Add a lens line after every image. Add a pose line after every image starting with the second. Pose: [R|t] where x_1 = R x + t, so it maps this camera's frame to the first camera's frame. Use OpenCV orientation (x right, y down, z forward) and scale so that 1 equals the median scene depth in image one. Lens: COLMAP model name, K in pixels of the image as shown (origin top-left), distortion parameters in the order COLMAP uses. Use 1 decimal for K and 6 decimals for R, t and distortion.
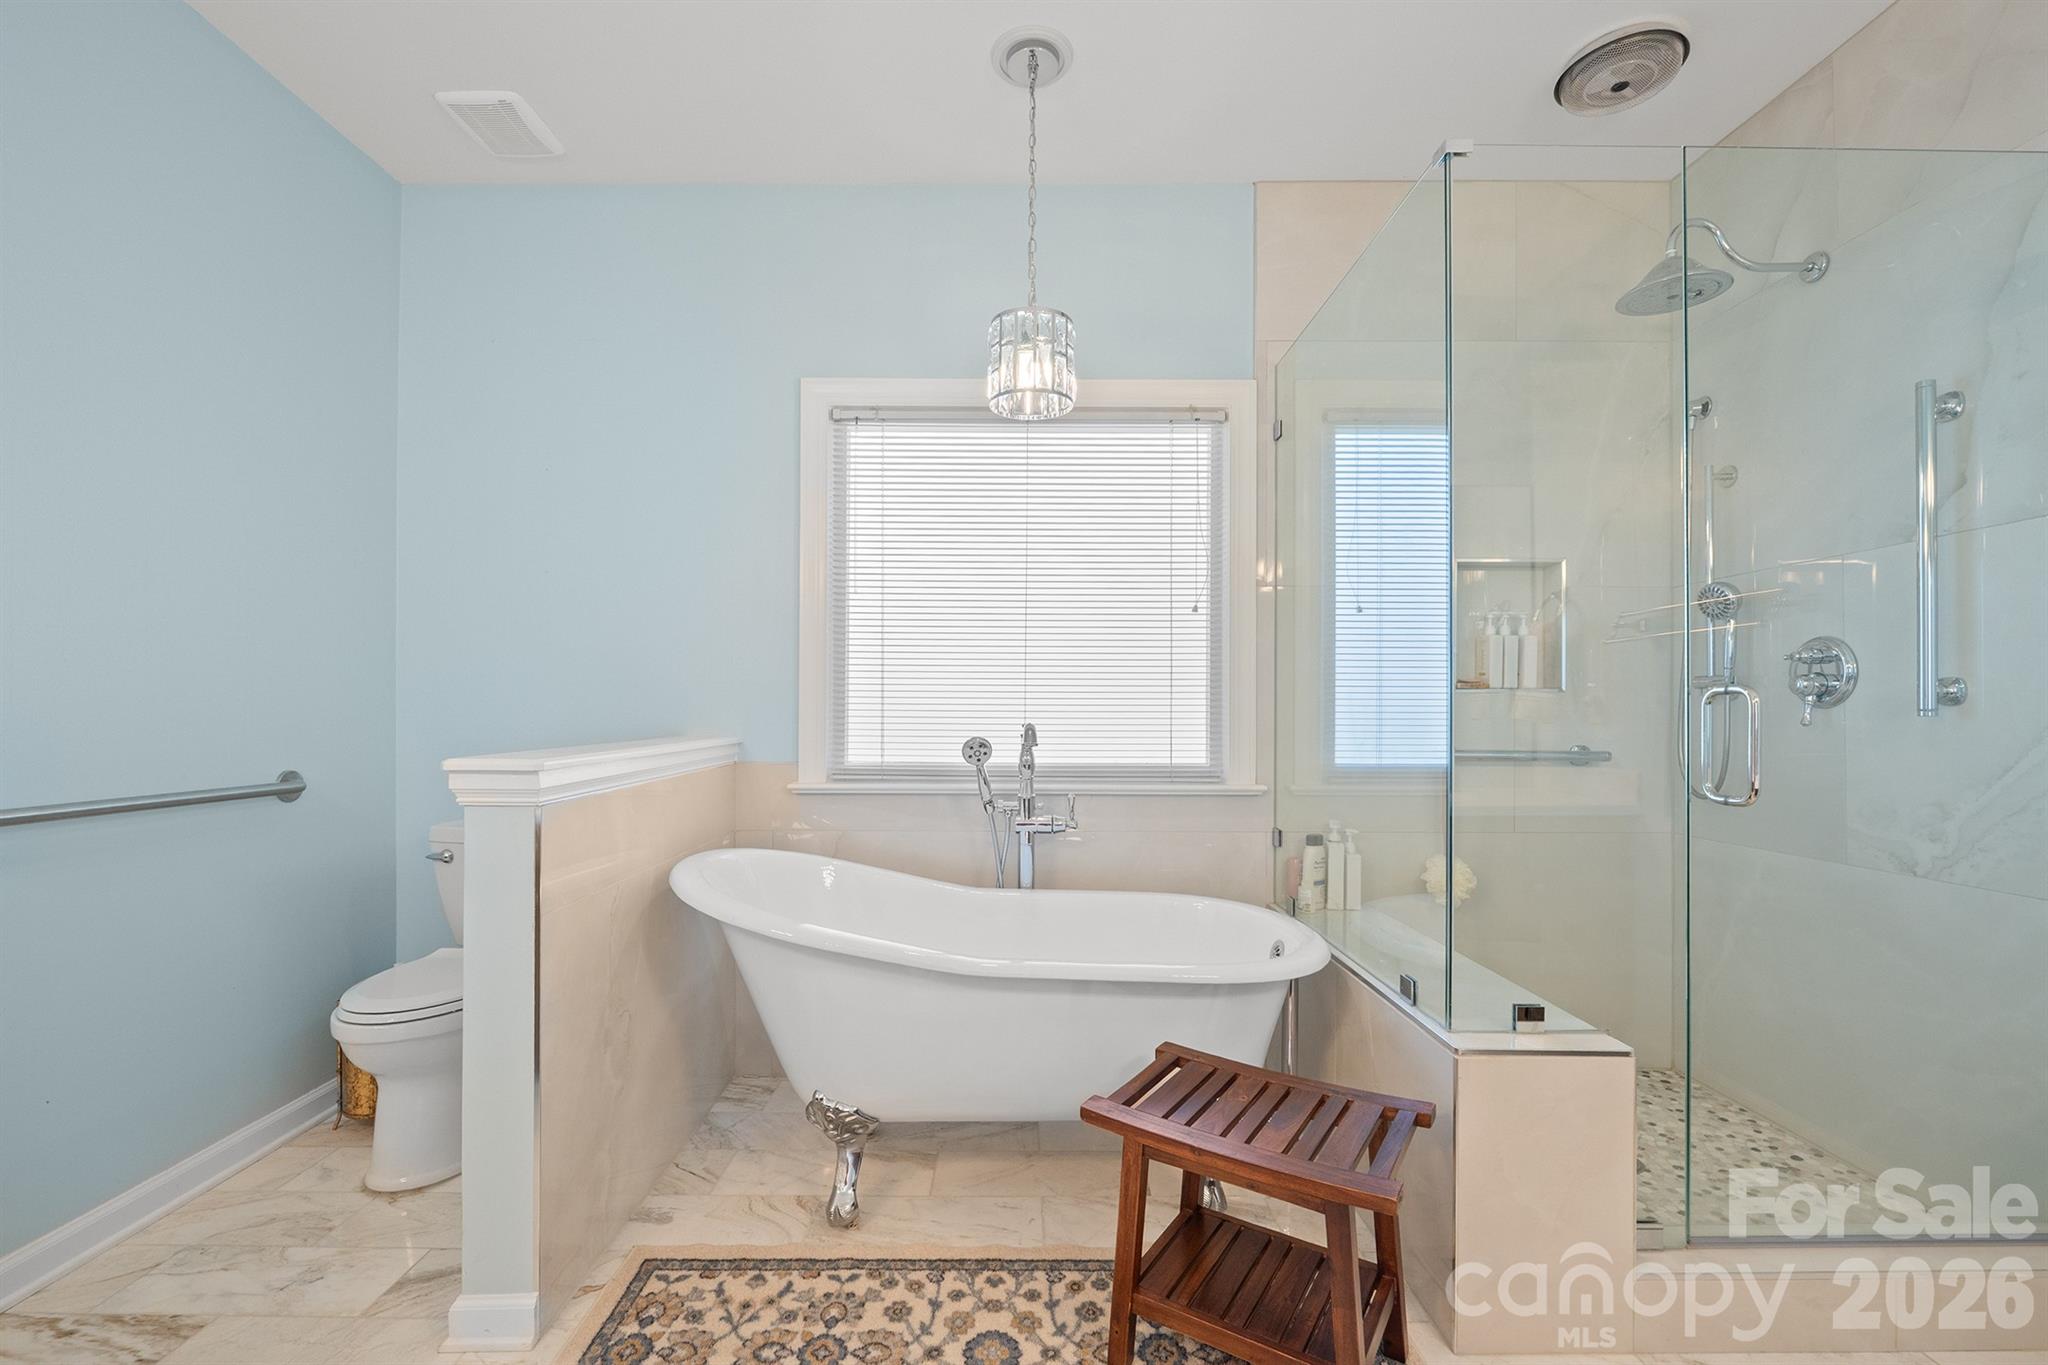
lens RADIAL K [[871.9, 0, 1035.3], [0, 871.9, 697.8], [0, 0, 1]] dist [-0.007609, 0.000576]
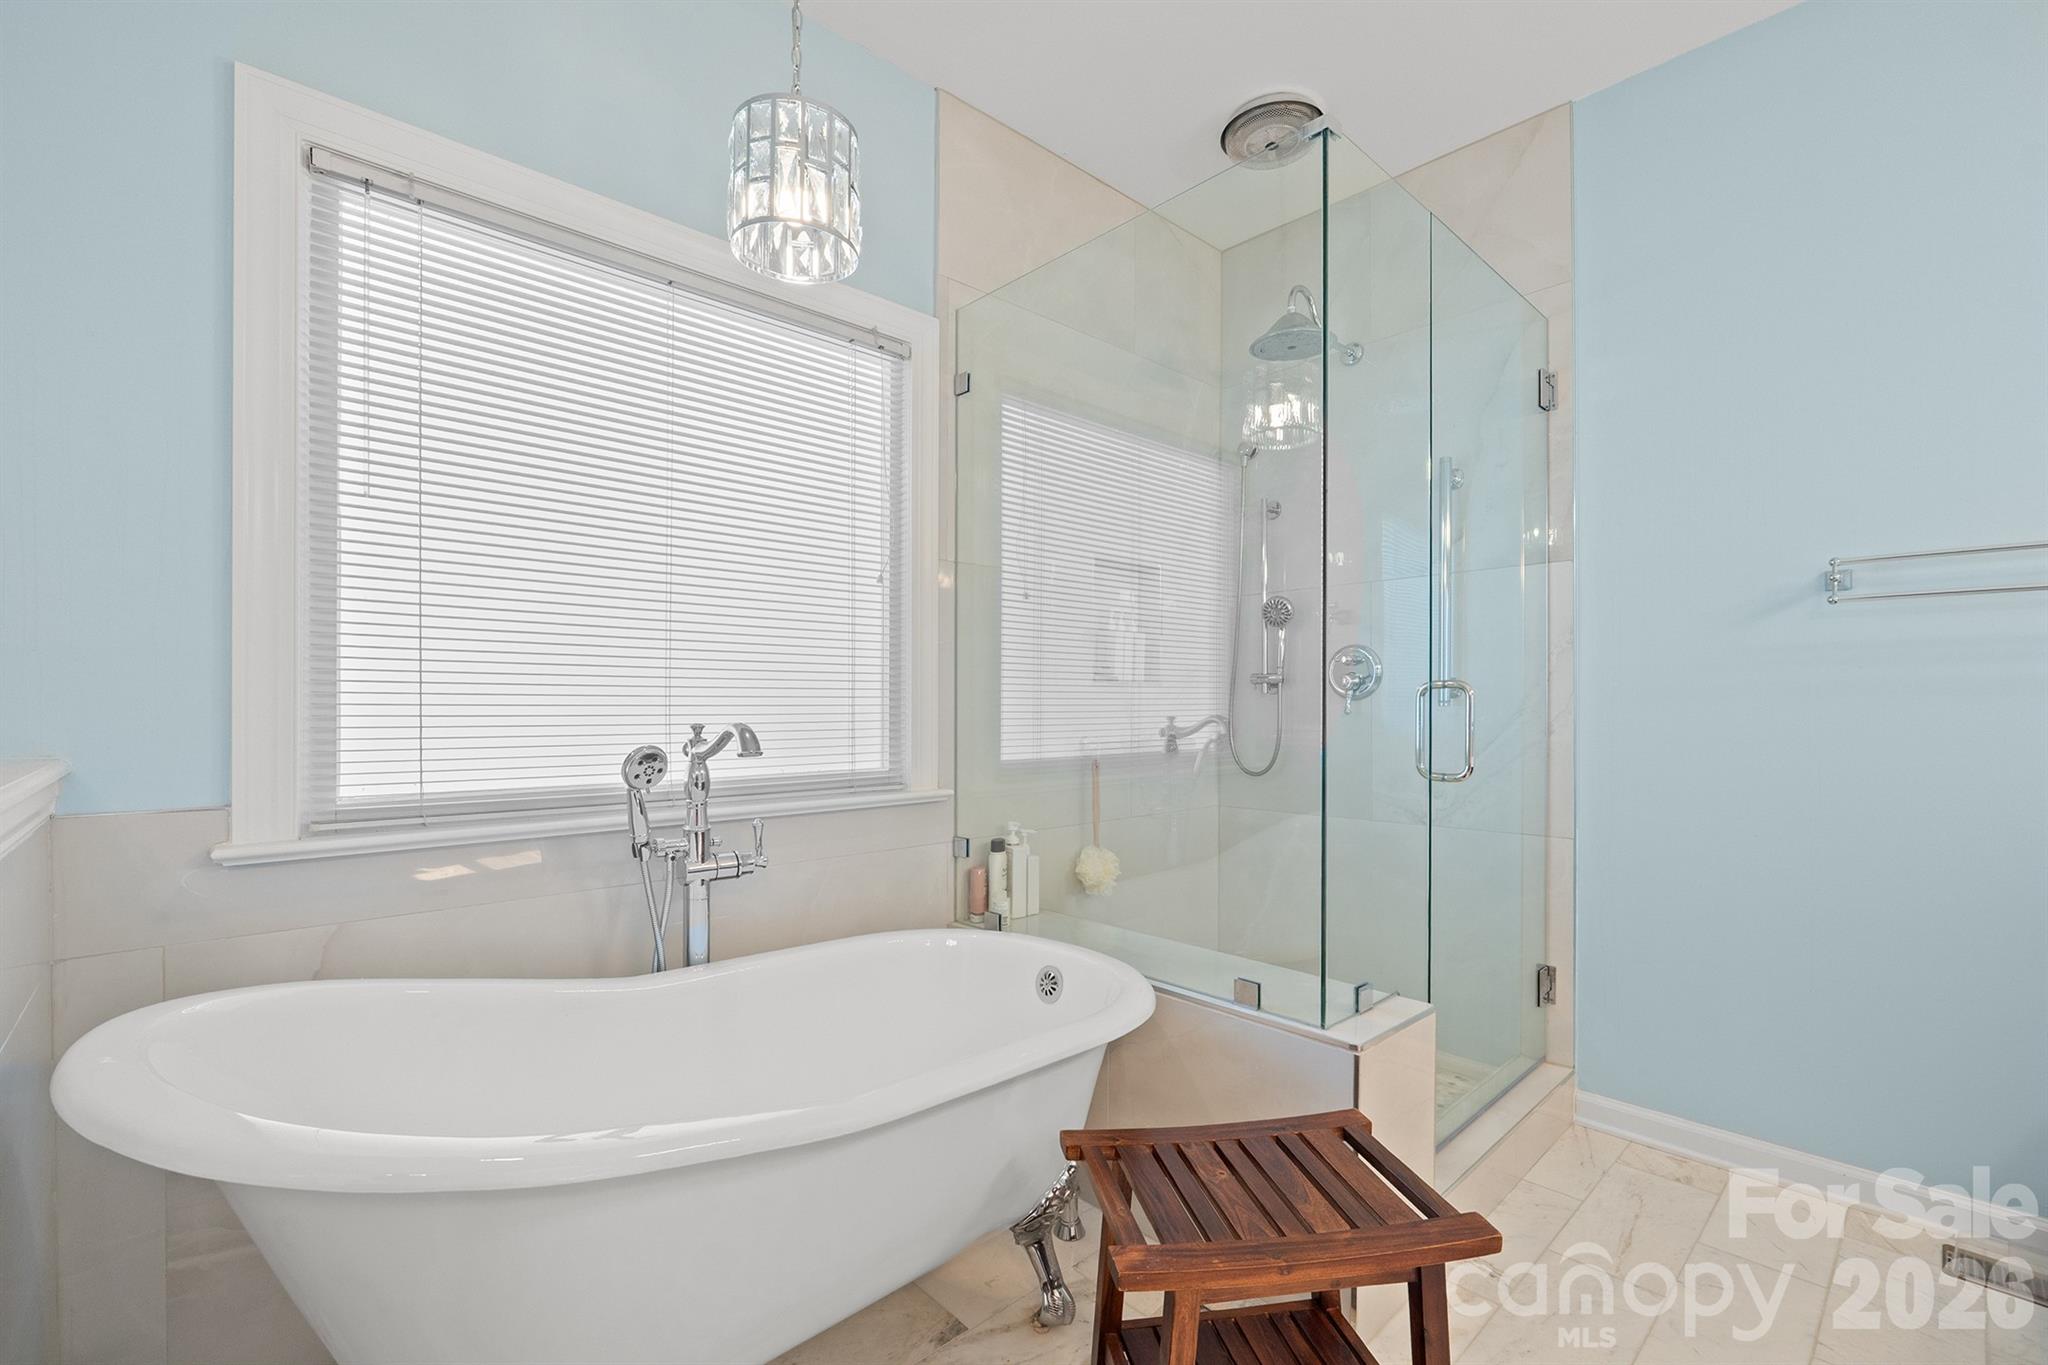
lens RADIAL K [[871.9, 0, 1019.3], [0, 871.9, 697.0], [0, 0, 1]] dist [-0.007609, 0.000576]
pose [[0.743422, 0.003409, 0.668814, -0.270289], [-0.005423, 0.999985, 0.000931, 0.007321], [-0.668801, -0.004319, 0.743429, 0.312577]]
